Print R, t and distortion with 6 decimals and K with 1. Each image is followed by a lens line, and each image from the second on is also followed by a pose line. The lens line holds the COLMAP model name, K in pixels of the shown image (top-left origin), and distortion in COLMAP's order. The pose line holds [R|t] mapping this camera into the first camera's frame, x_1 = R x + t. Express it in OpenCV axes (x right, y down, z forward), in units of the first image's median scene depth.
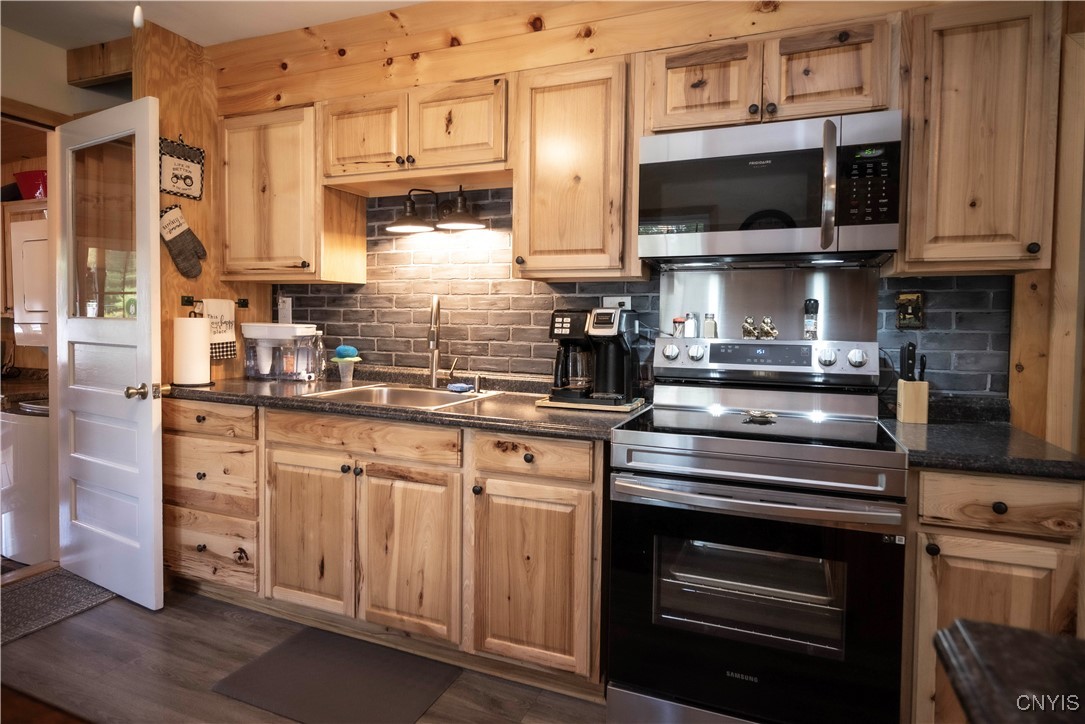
lens RADIAL K [[594.3, 0, 529.8], [0, 594.3, 341.9], [0, 0, 1]] dist [0.001592, 0.000139]
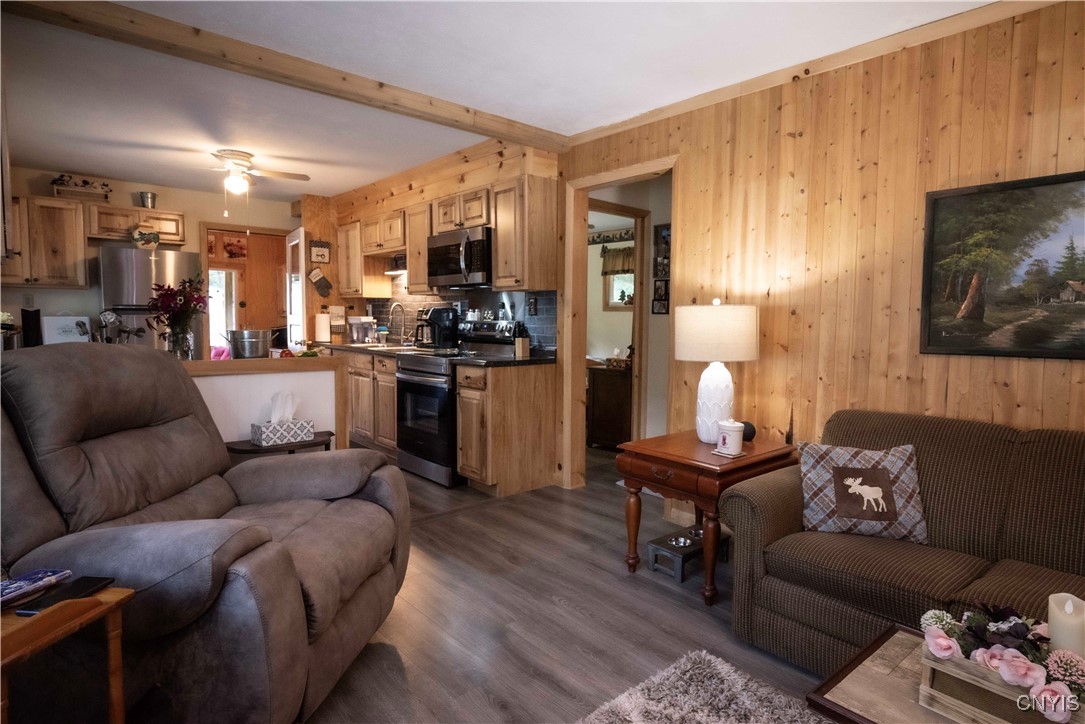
lens RADIAL K [[594.3, 0, 547.6], [0, 594.3, 362.4], [0, 0, 1]] dist [0.001592, 0.000139]
pose [[0.892767, 0.029079, -0.449580, 1.300410], [-0.016777, 0.999368, 0.031325, 0.063004], [0.450207, -0.020424, 0.892691, -0.720262]]
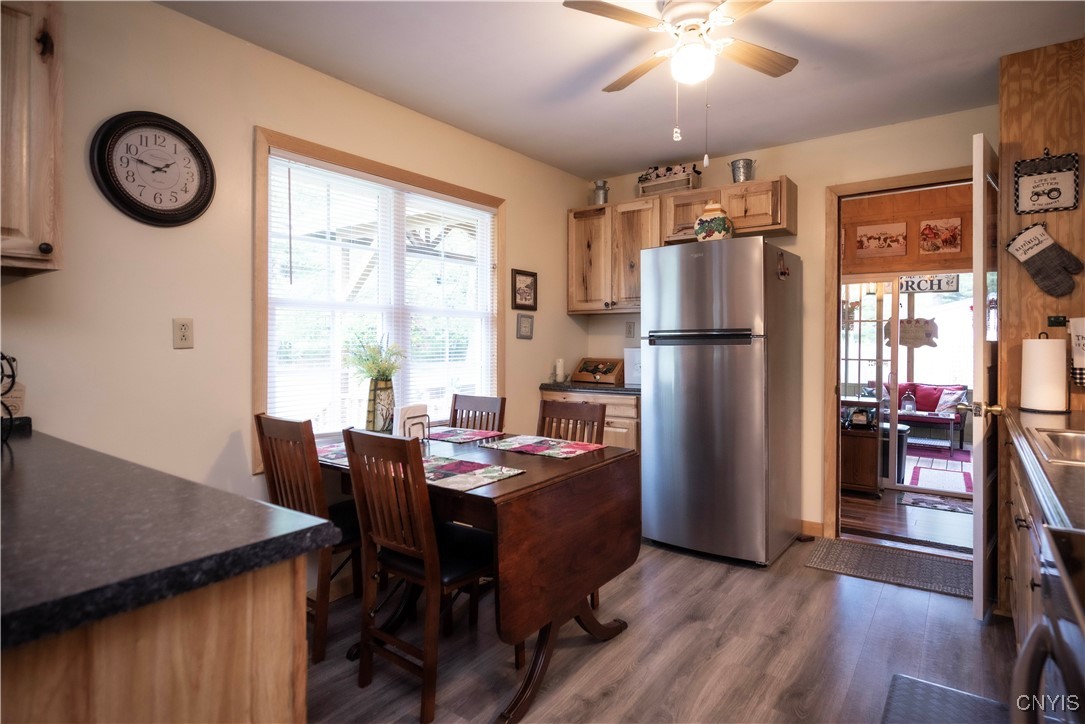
lens RADIAL K [[594.3, 0, 542.3], [0, 594.3, 345.3], [0, 0, 1]] dist [0.001592, 0.000139]
pose [[-0.226103, -0.008940, -0.974062, 0.517638], [-0.041863, 0.999123, 0.000547, 0.001636], [0.973204, 0.040901, -0.226279, 0.434666]]
